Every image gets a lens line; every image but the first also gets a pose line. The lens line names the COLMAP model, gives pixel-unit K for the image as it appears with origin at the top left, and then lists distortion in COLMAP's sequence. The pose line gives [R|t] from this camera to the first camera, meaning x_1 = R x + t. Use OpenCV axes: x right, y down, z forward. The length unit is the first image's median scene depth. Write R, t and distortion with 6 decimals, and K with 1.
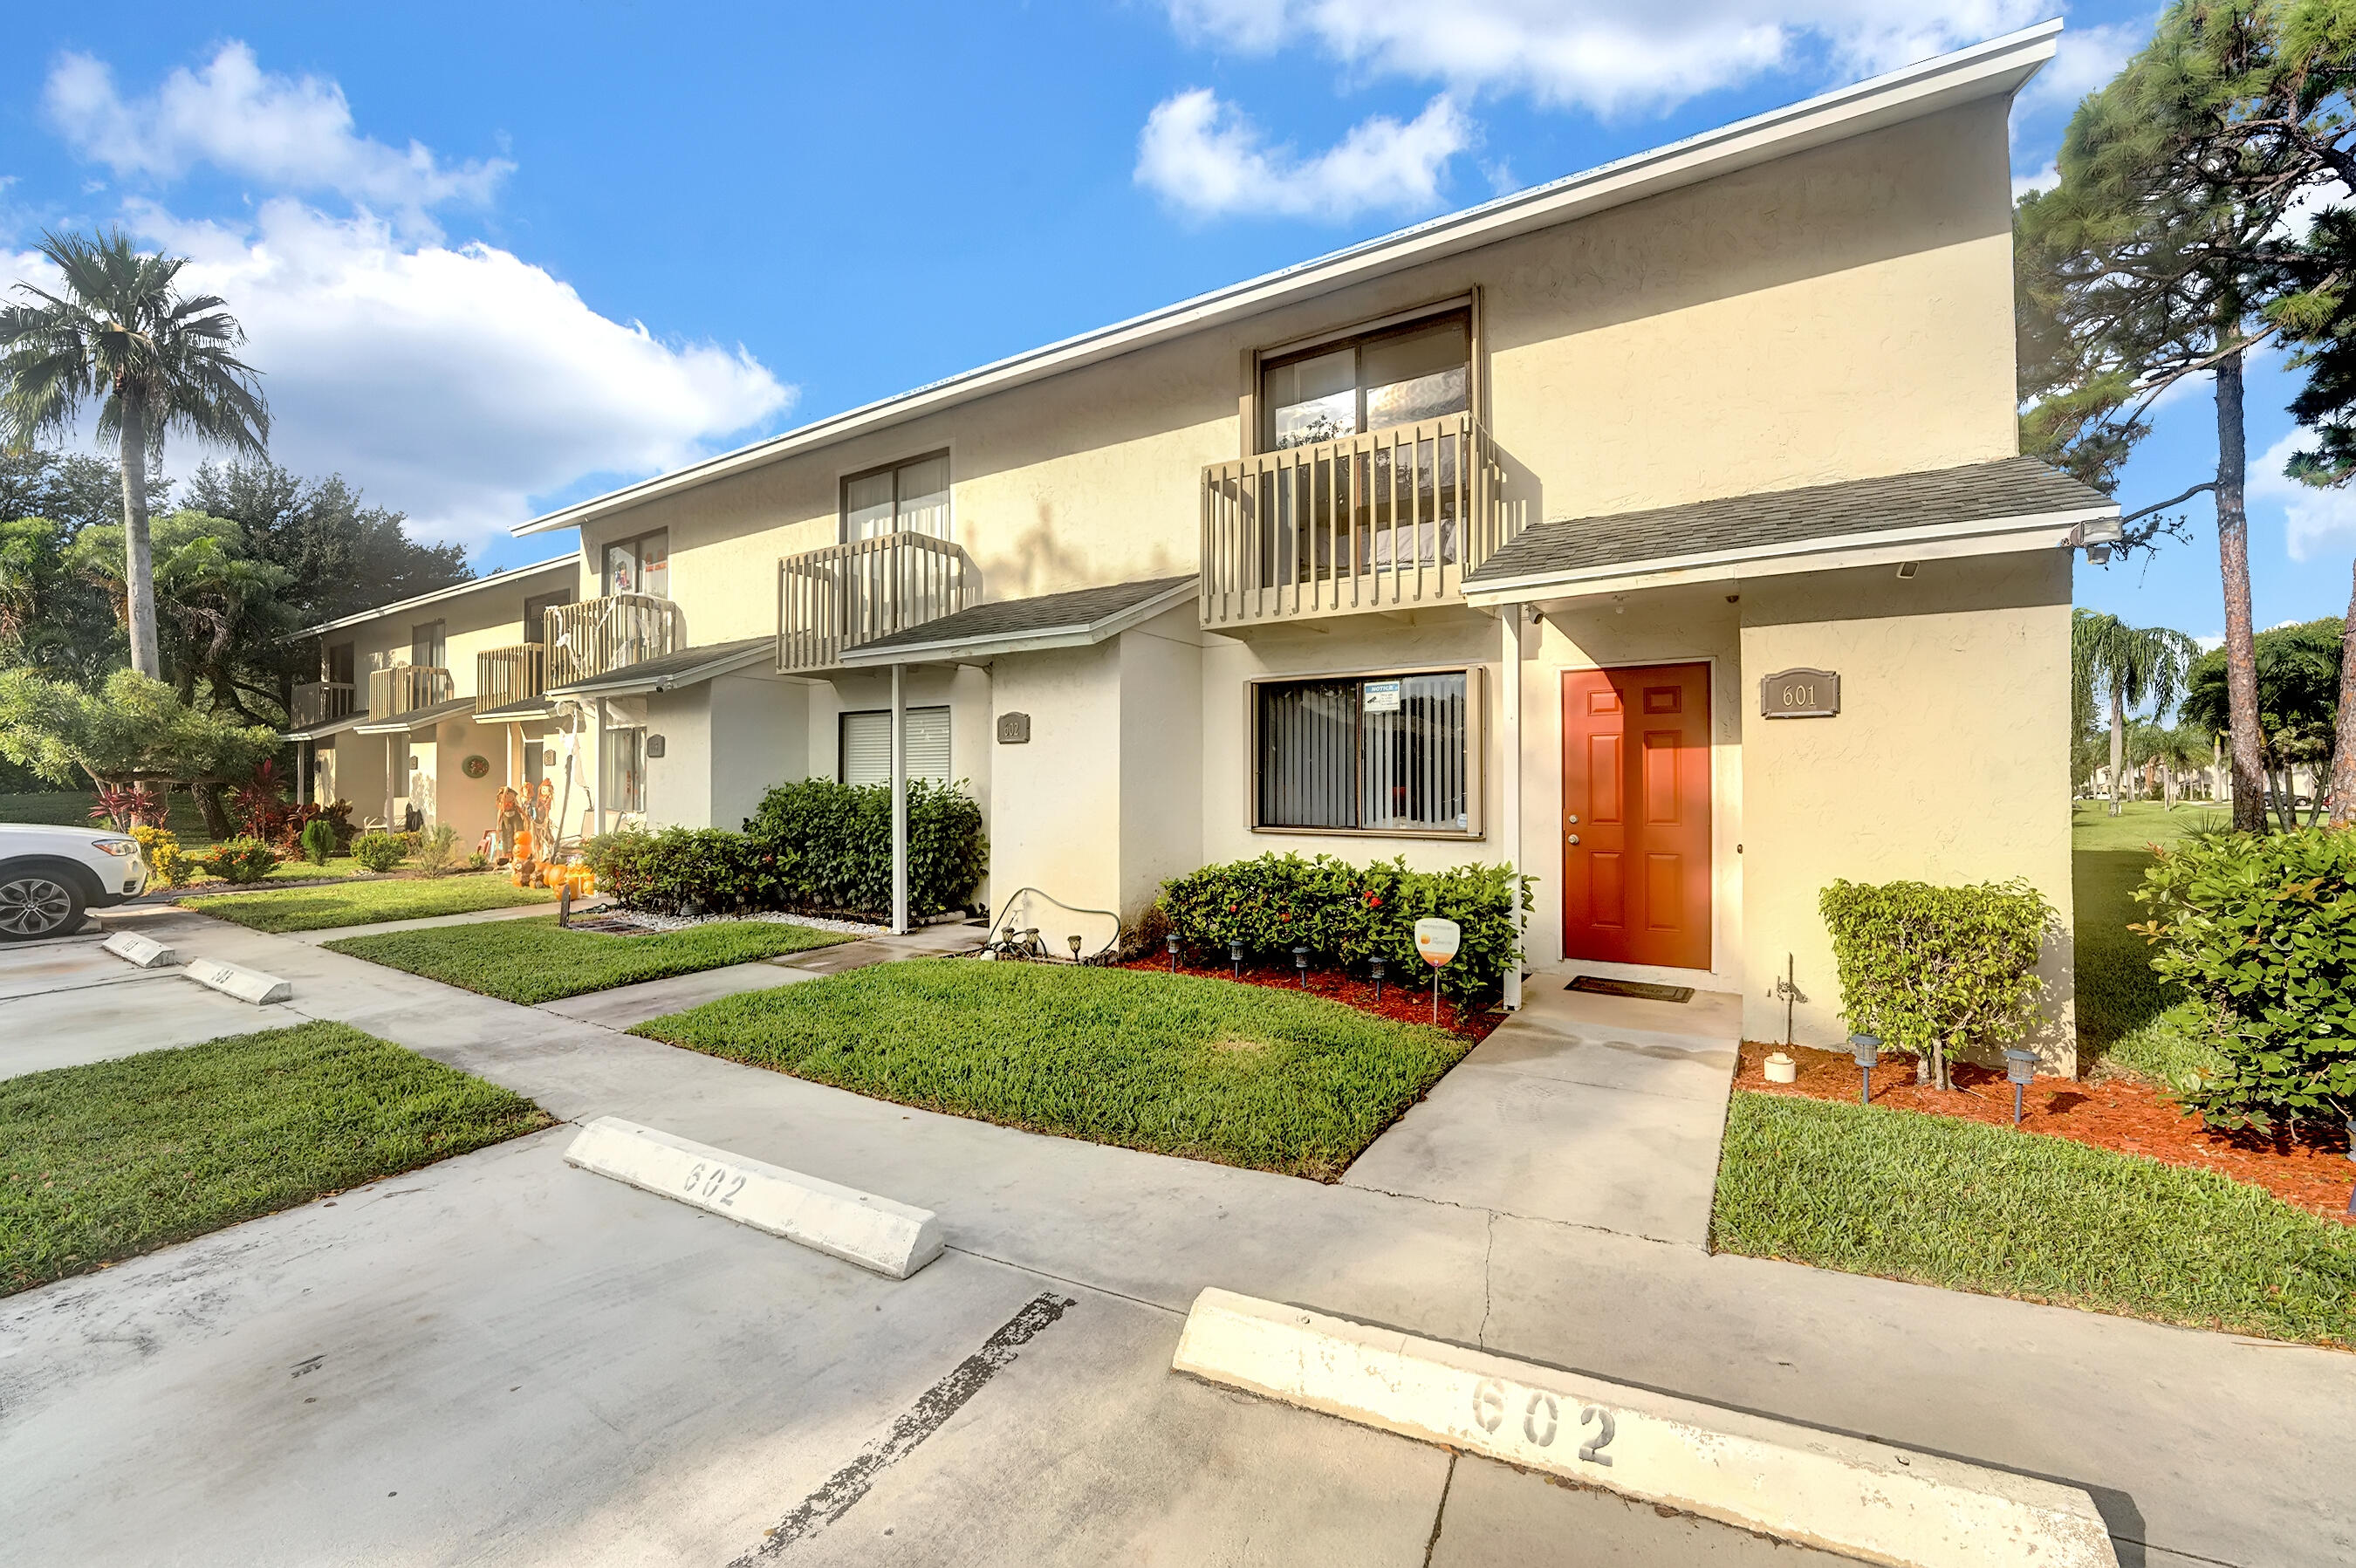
lens RADIAL K [[941.0, 0, 1189.0], [0, 941.0, 796.9], [0, 0, 1]] dist [-0.017018, 0.000031]
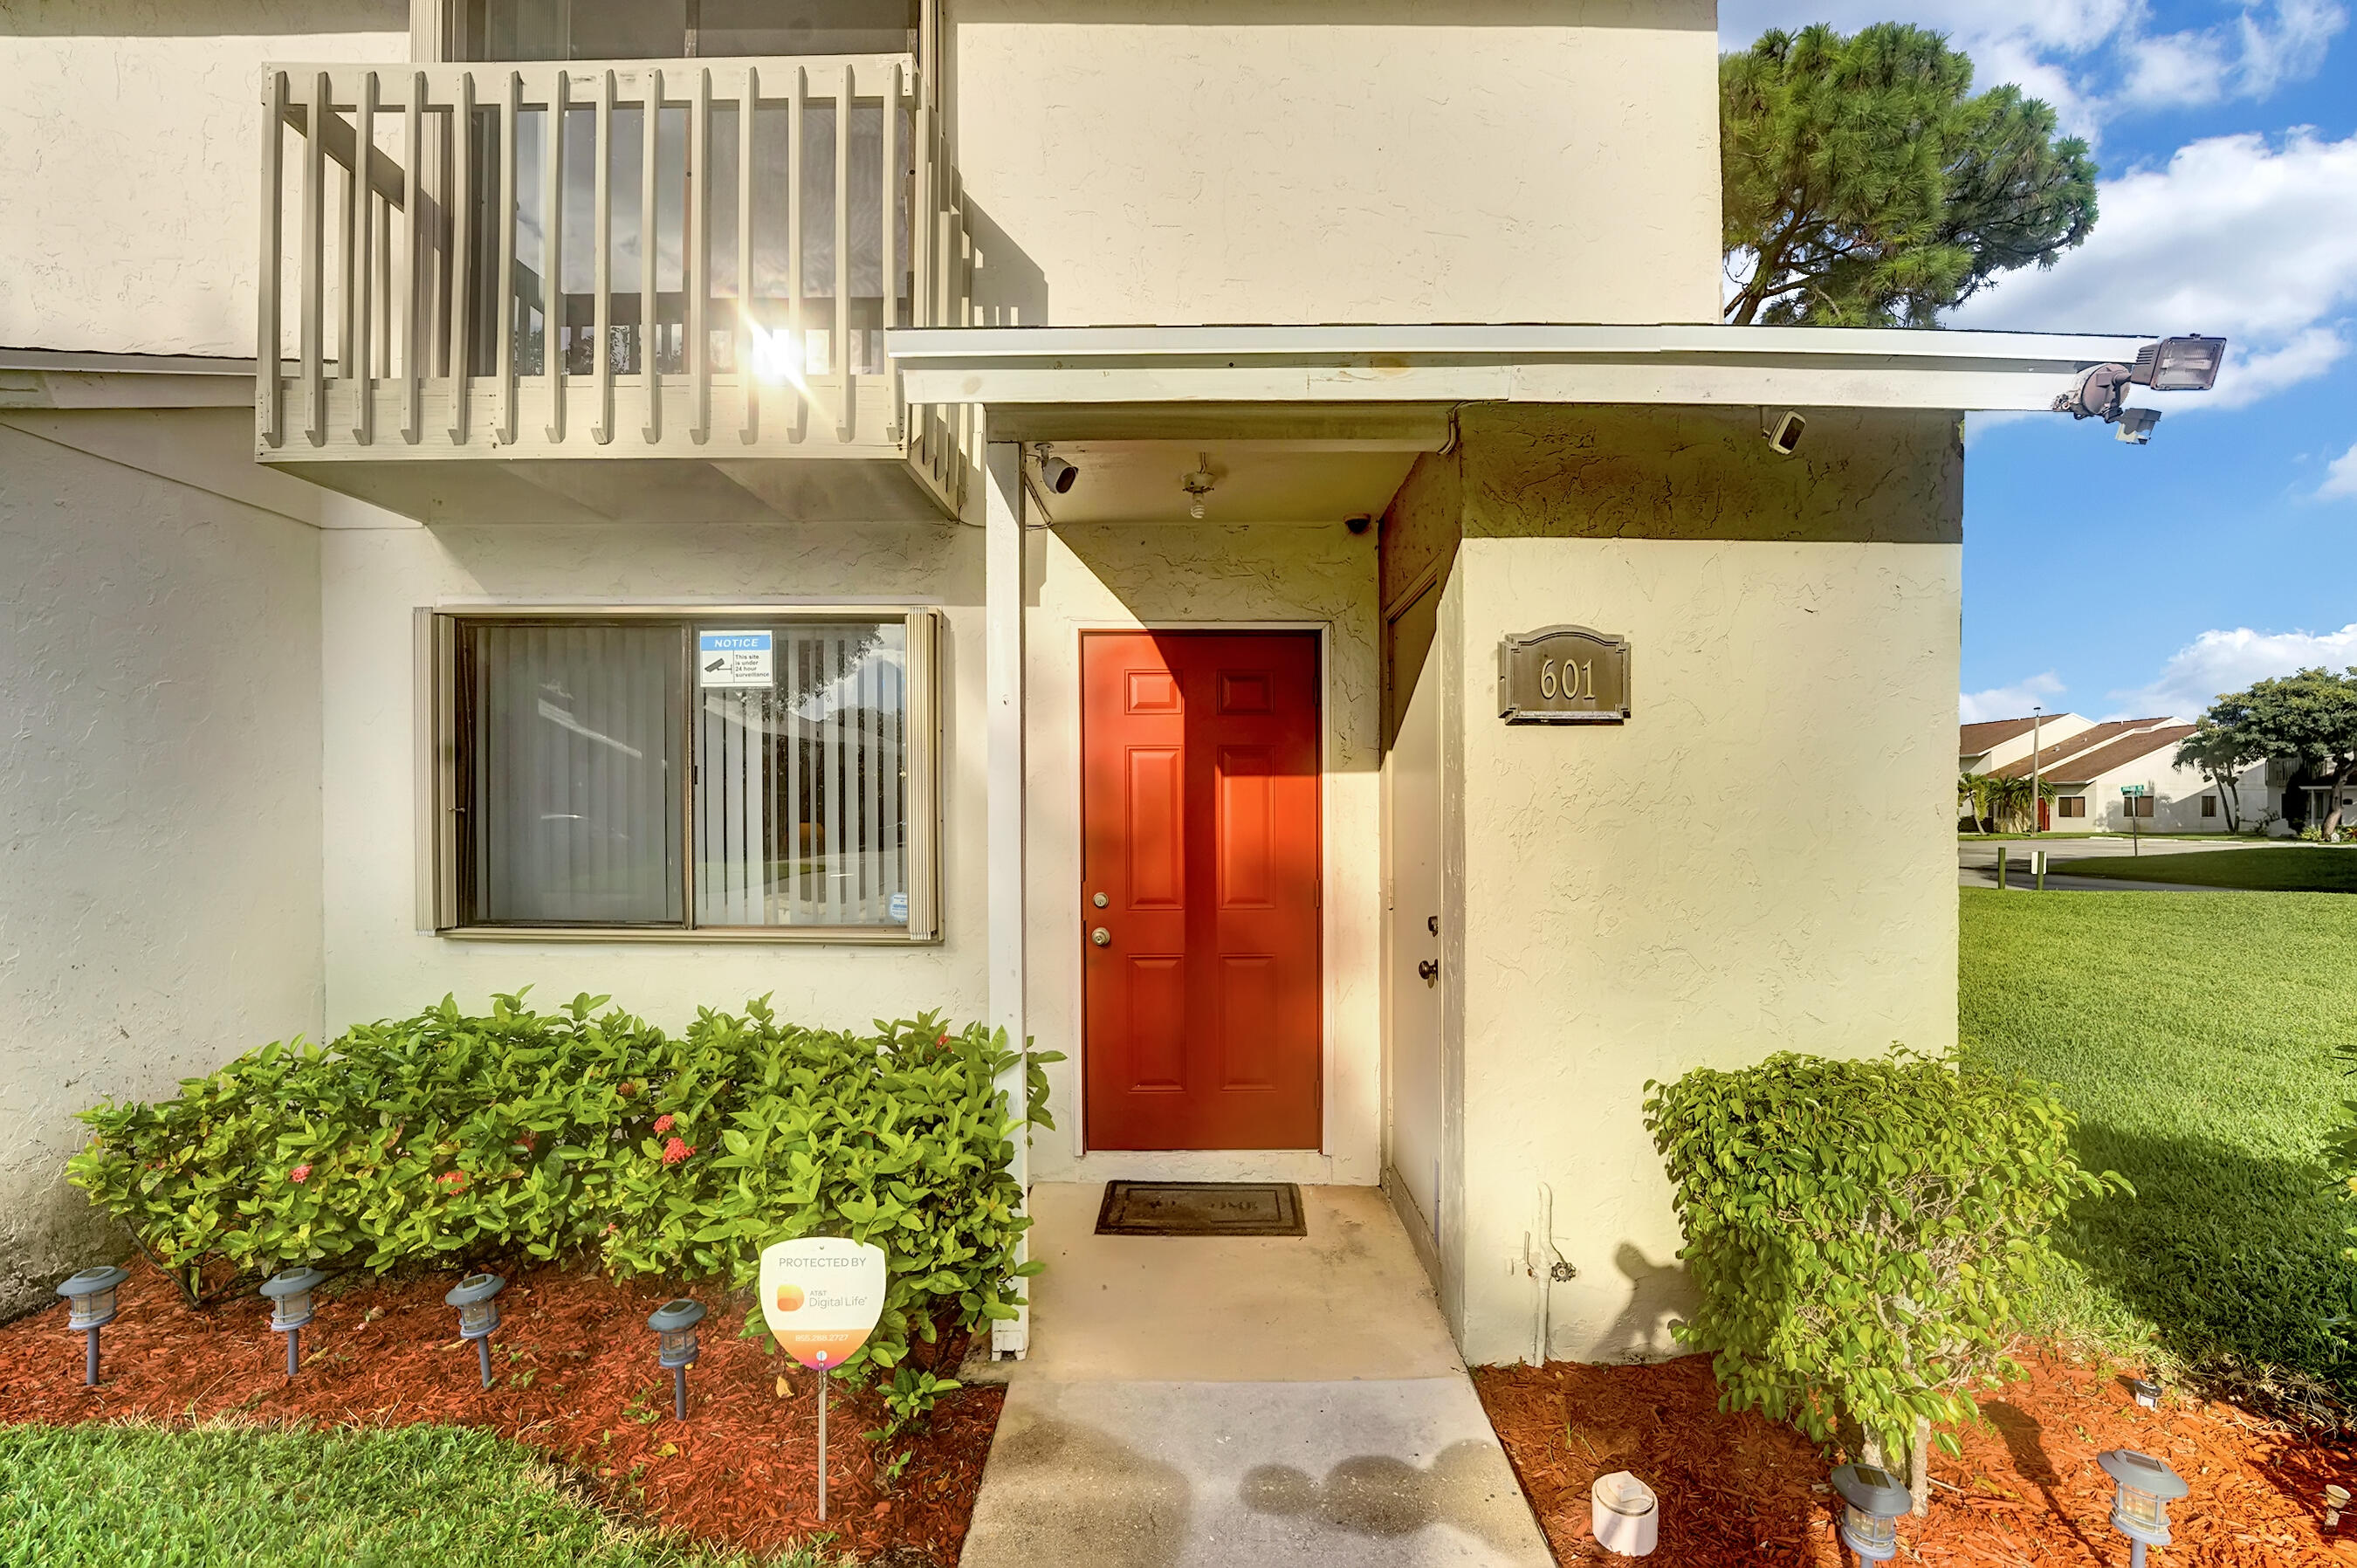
lens RADIAL K [[941.4, 0, 1186.1], [0, 941.4, 806.4], [0, 0, 1]] dist [-0.017018, 0.000031]
pose [[0.842241, -0.000187, 0.539101, 0.153735], [0.003722, 0.999978, -0.005469, -0.028242], [-0.539088, 0.006613, 0.842223, 0.506852]]
